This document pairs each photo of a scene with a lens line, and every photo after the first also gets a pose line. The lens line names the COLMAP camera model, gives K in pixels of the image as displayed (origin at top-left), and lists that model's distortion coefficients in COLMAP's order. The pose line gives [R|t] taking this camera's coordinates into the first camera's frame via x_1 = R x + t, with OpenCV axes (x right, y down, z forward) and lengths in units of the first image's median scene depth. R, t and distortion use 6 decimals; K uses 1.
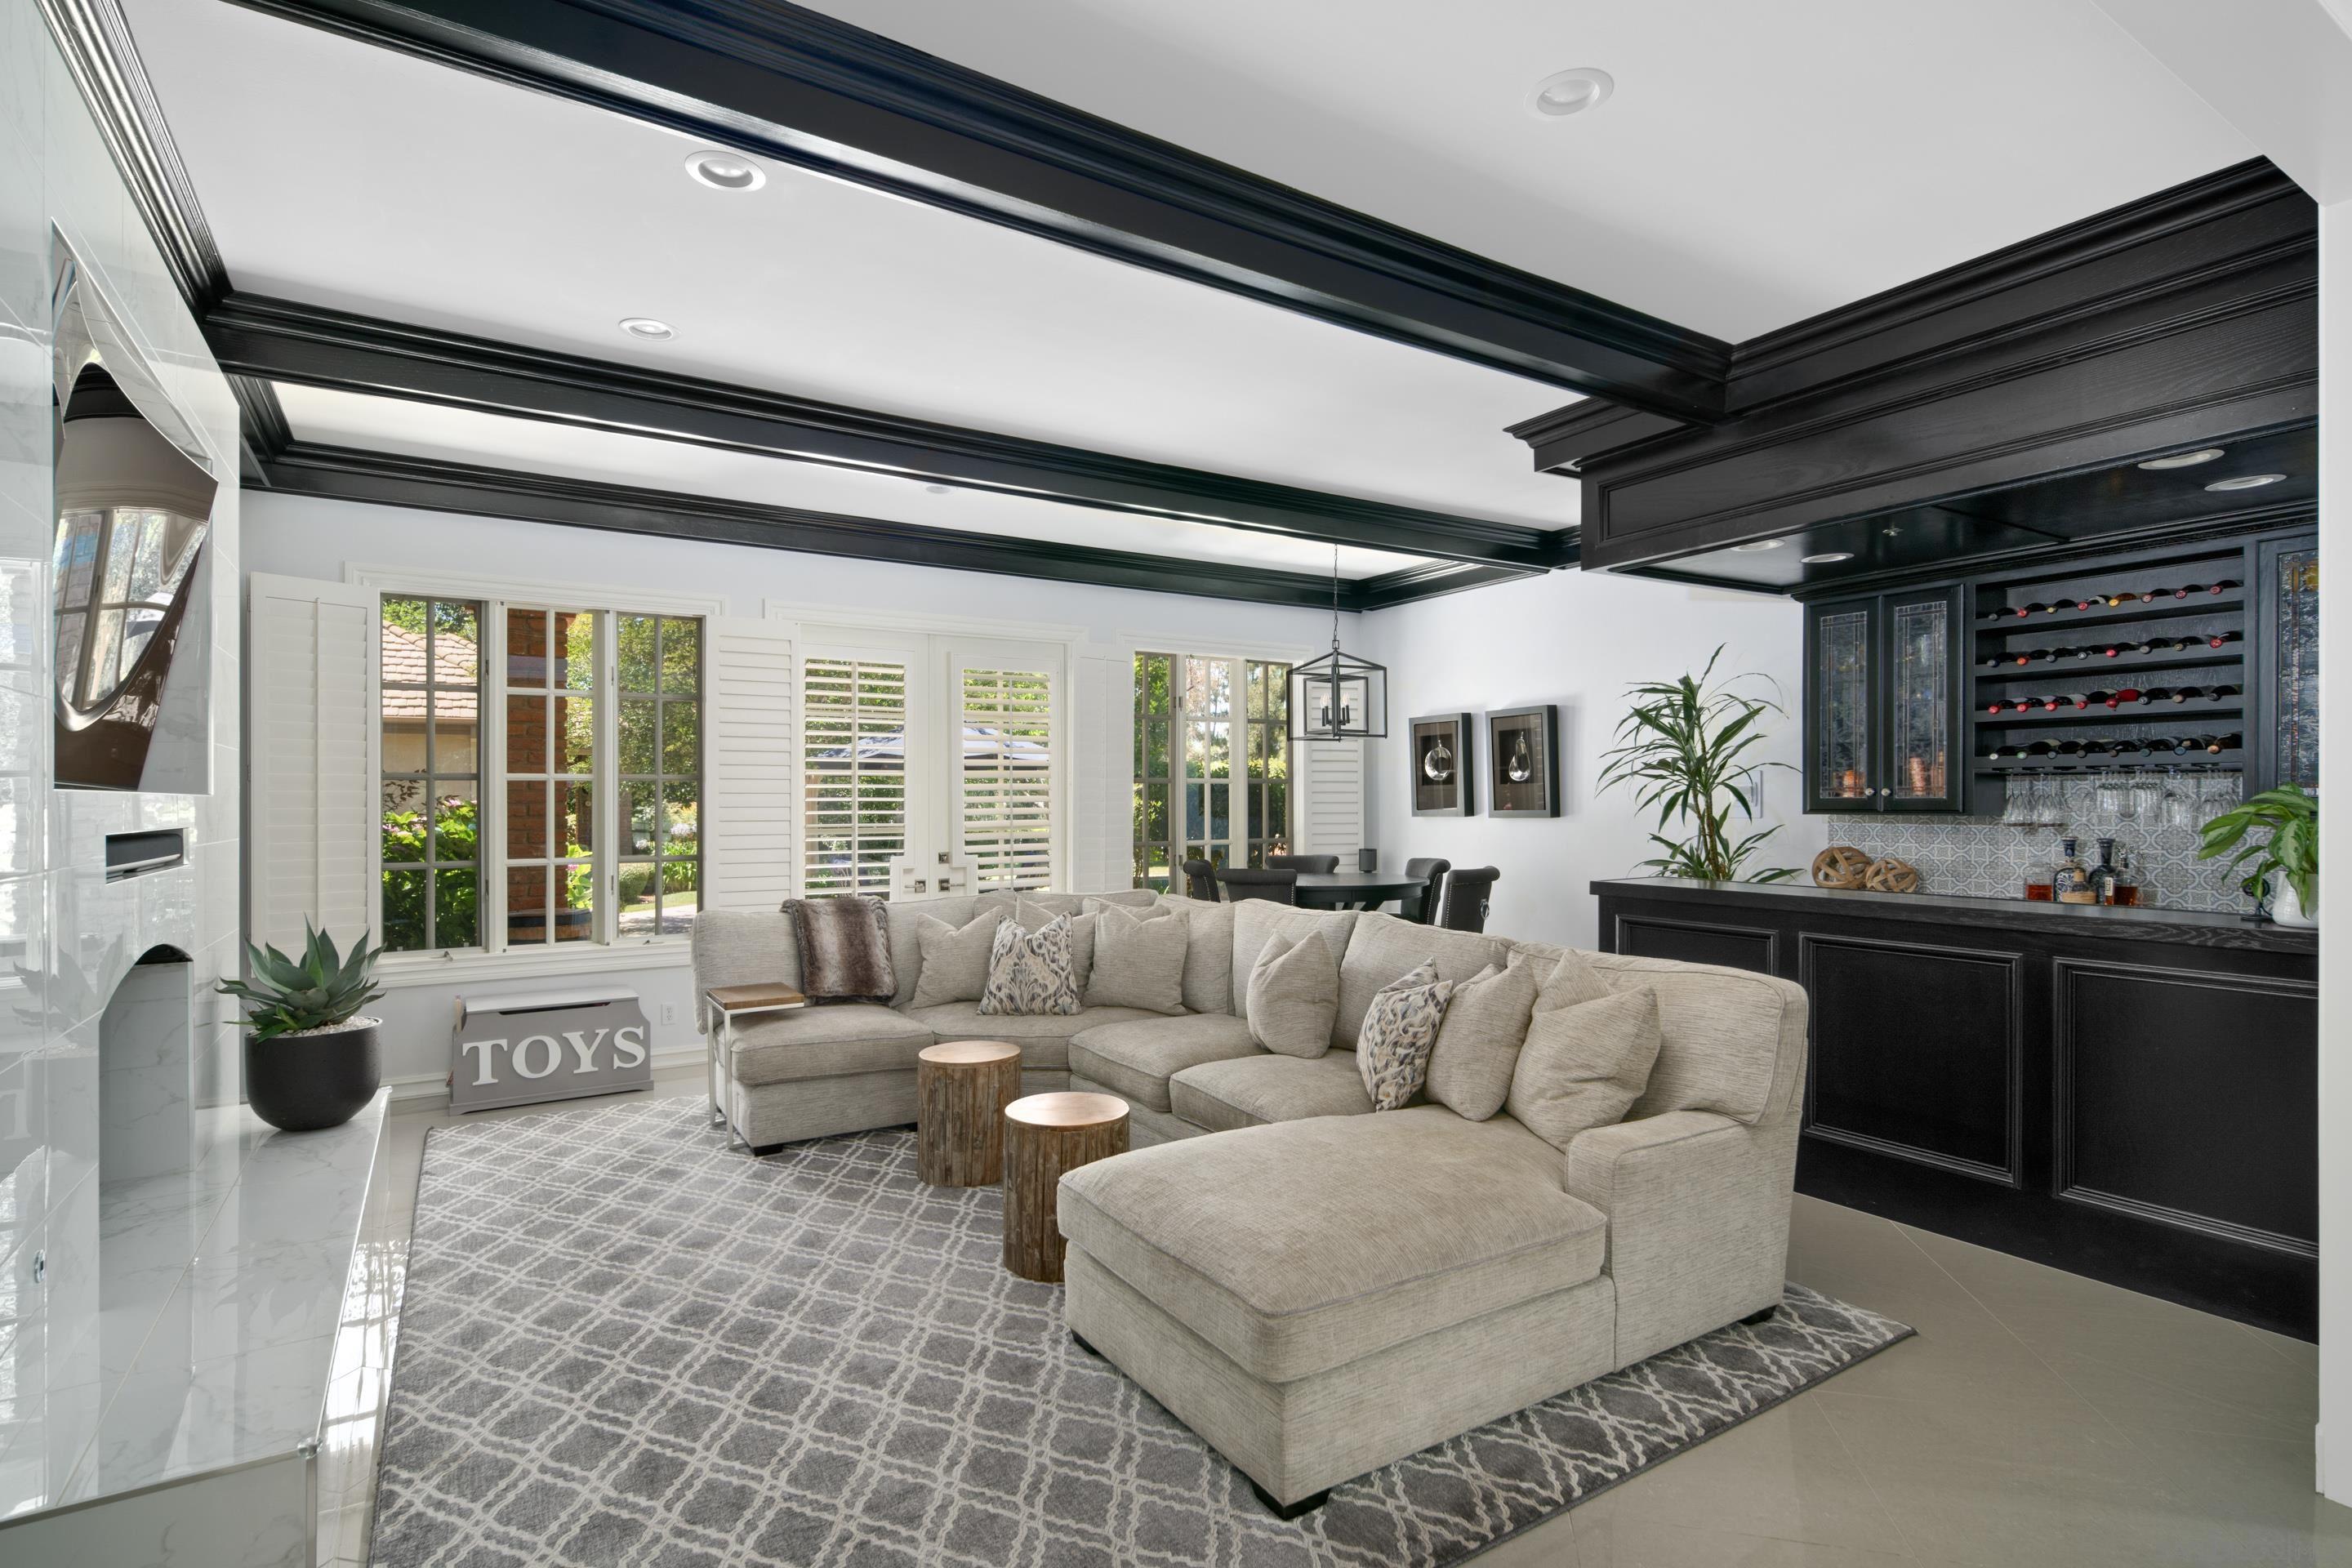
lens RADIAL K [[1151.2, 0, 1171.9], [0, 1151.2, 805.2], [0, 0, 1]] dist [0.010974, 0.000154]
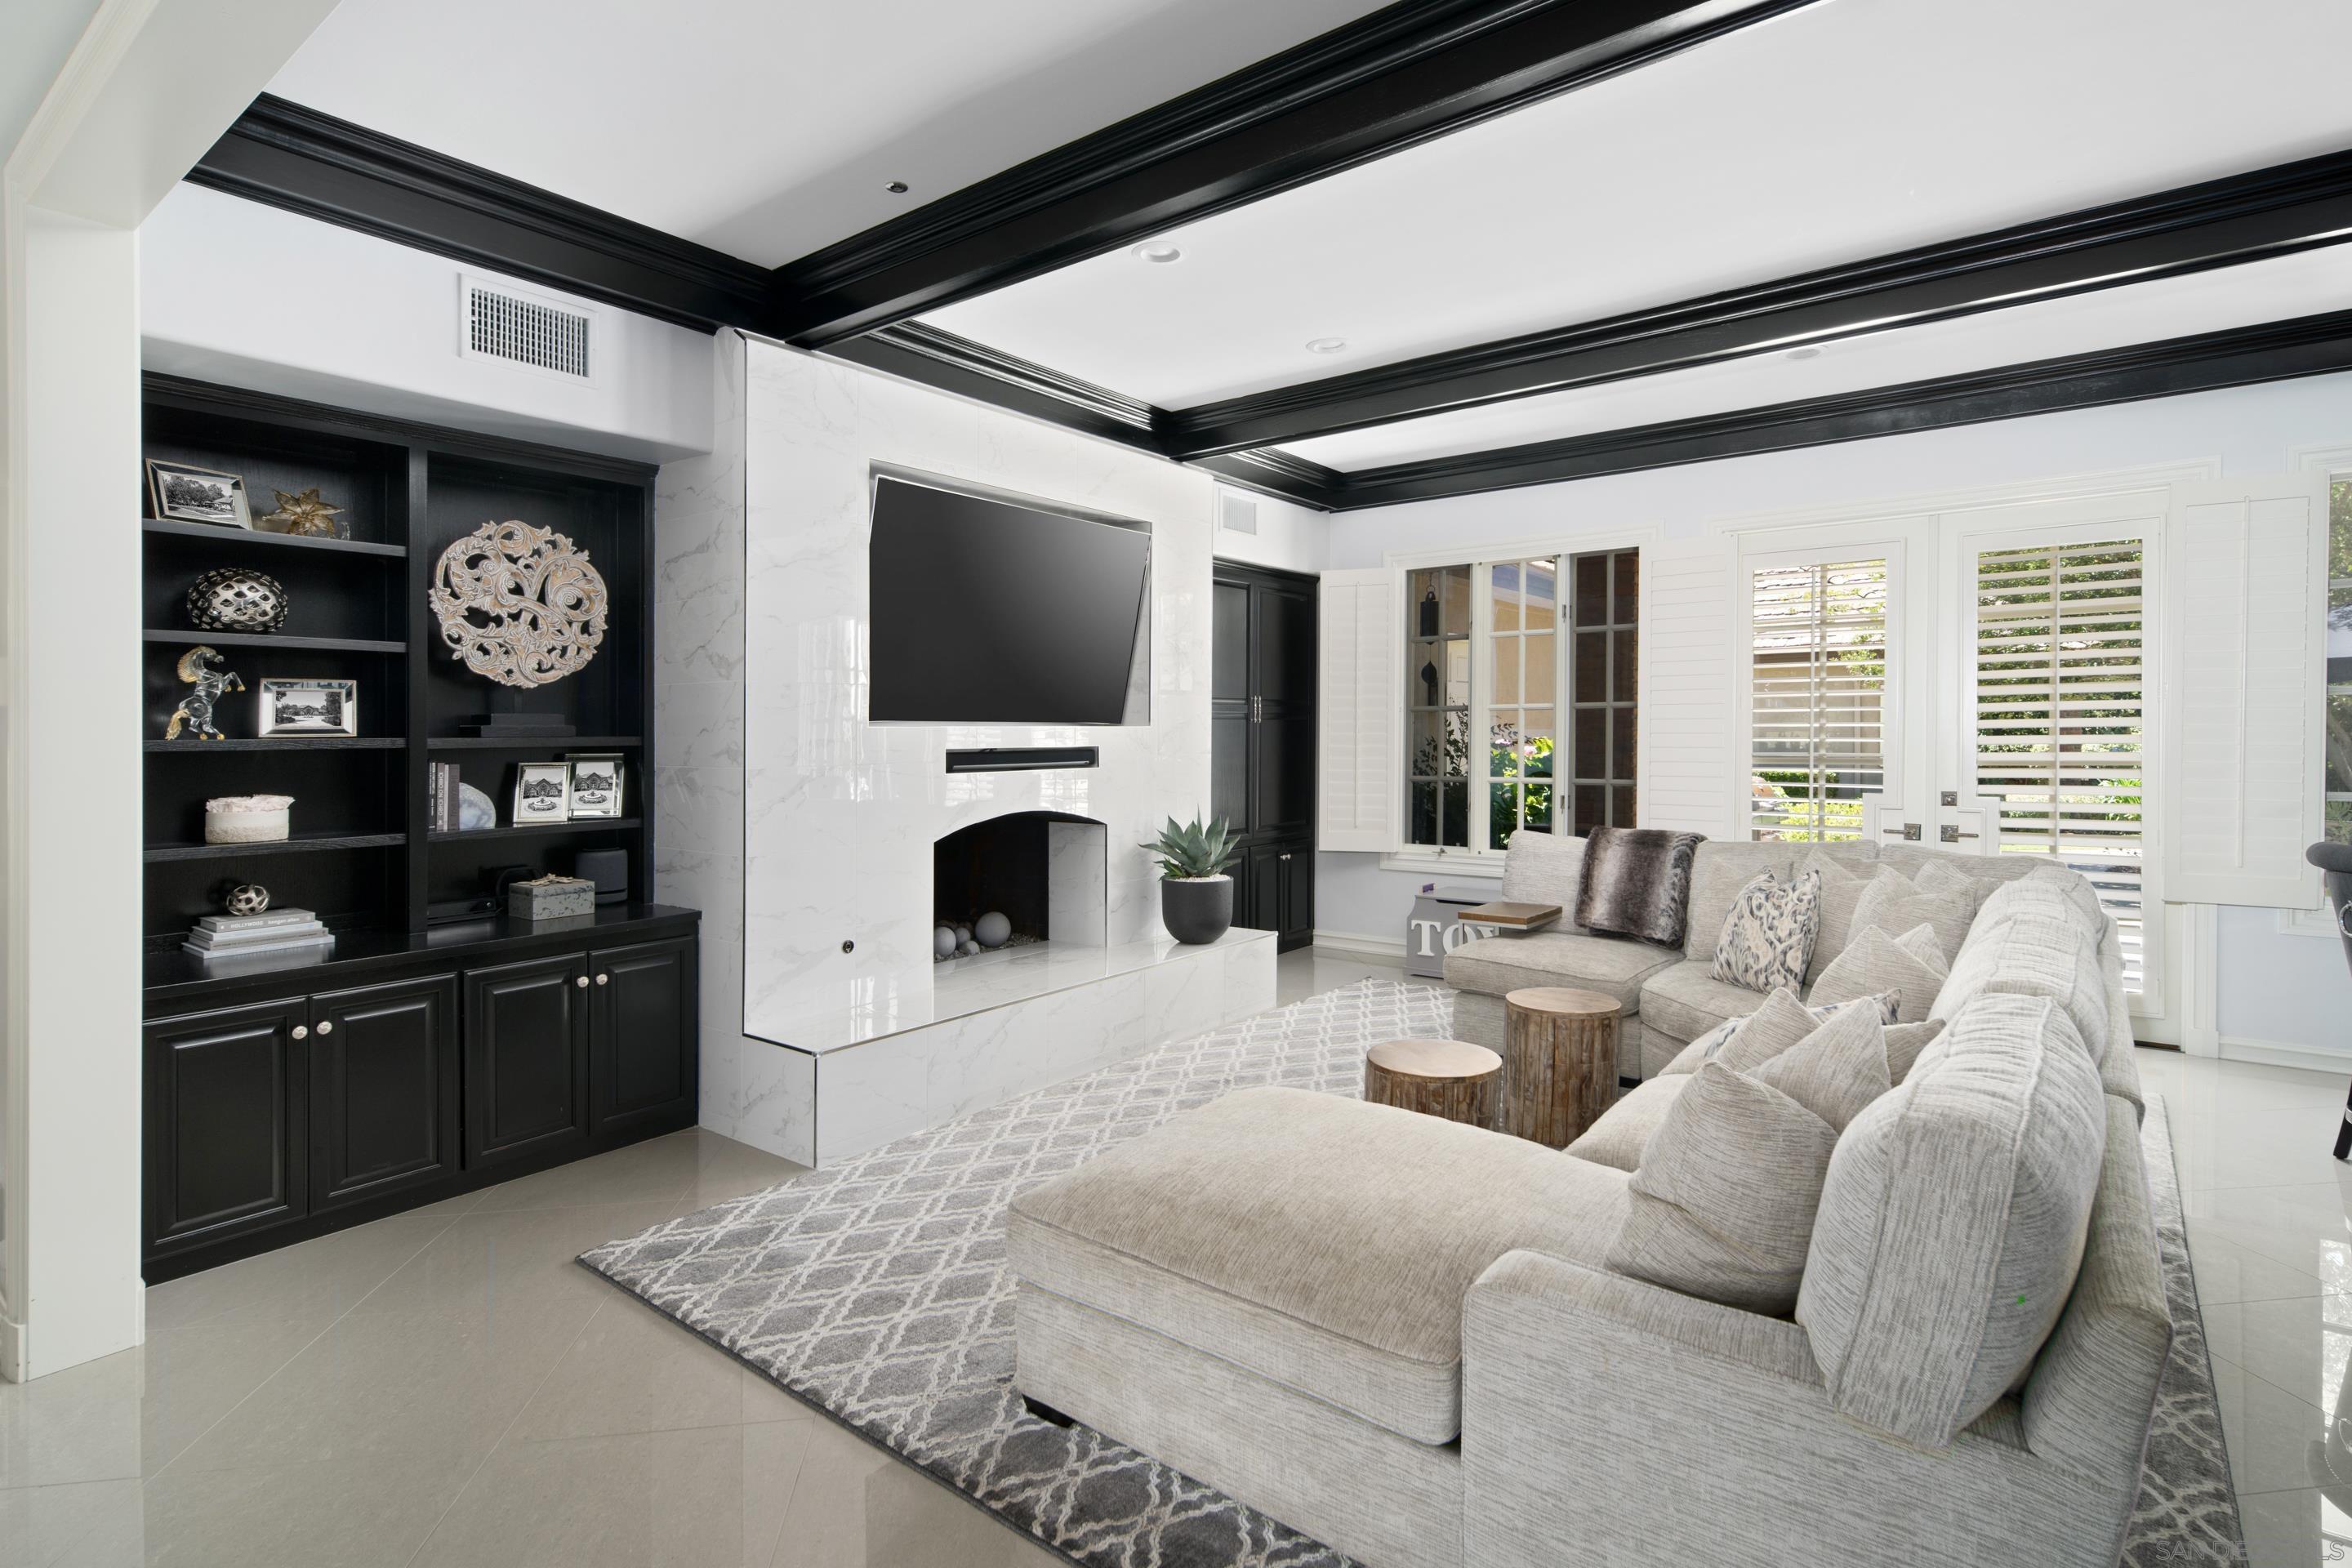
lens RADIAL K [[1151.2, 0, 1175.9], [0, 1151.2, 713.2], [0, 0, 1]] dist [0.010974, 0.000154]
pose [[0.342212, -0.013201, -0.939530, 0.512201], [0.001850, 0.999909, -0.013376, -0.003978], [0.939621, 0.002839, 0.342206, 0.337859]]
